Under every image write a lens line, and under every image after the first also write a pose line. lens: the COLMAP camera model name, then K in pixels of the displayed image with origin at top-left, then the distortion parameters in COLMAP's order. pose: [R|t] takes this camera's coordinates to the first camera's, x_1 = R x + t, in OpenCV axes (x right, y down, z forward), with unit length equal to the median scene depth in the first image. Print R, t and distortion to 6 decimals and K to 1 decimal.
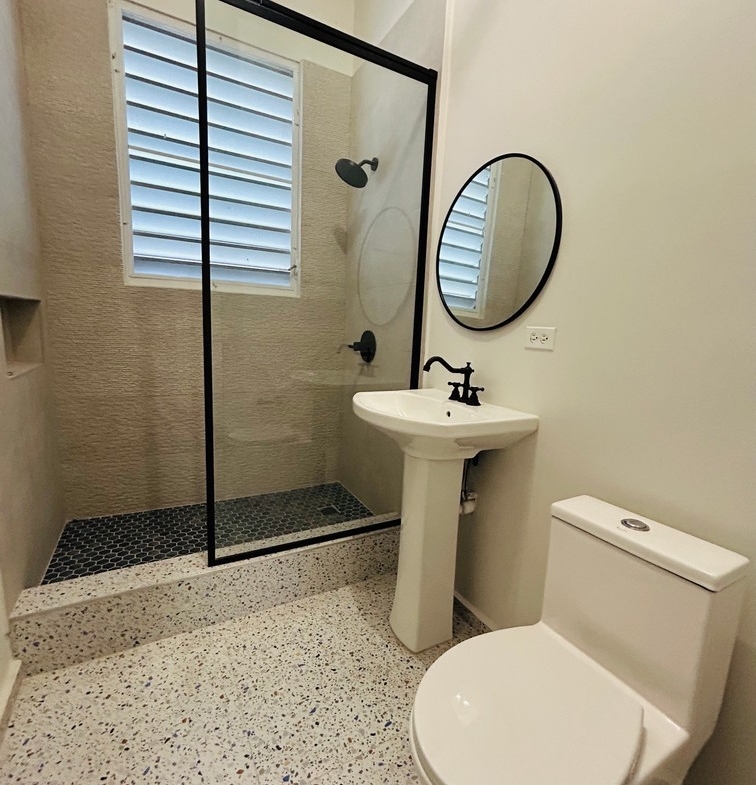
lens RADIAL K [[411.7, 0, 377.9], [0, 411.7, 393.5], [0, 0, 1]] dist [-0.003469, 0.001374]
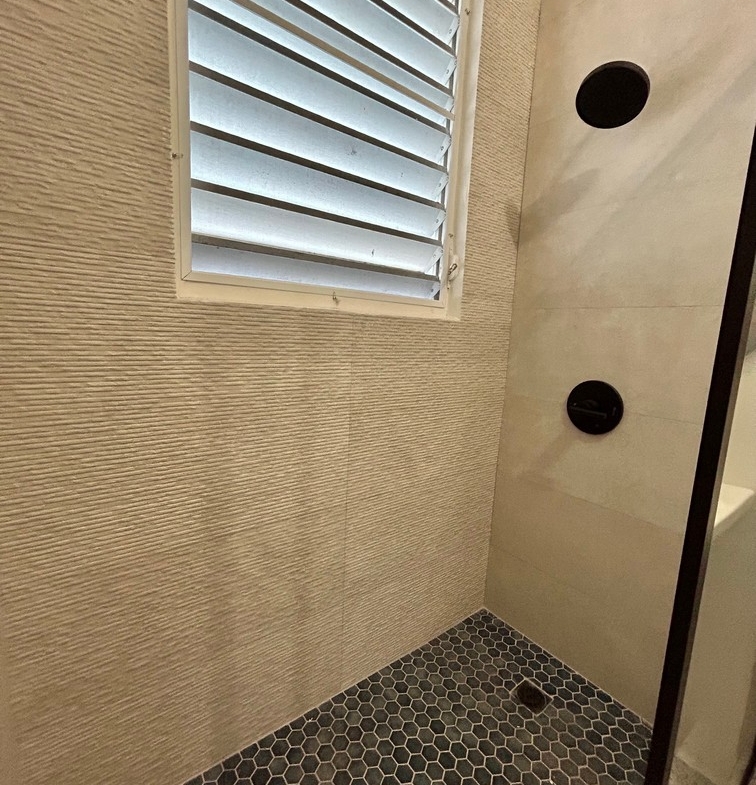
lens RADIAL K [[411.7, 0, 378.6], [0, 411.7, 392.3], [0, 0, 1]] dist [-0.003469, 0.001374]
pose [[0.986362, -0.014609, 0.163940, -0.440550], [0.013542, 0.999879, 0.007626, -0.154066], [-0.164031, -0.005302, 0.986441, 0.499050]]
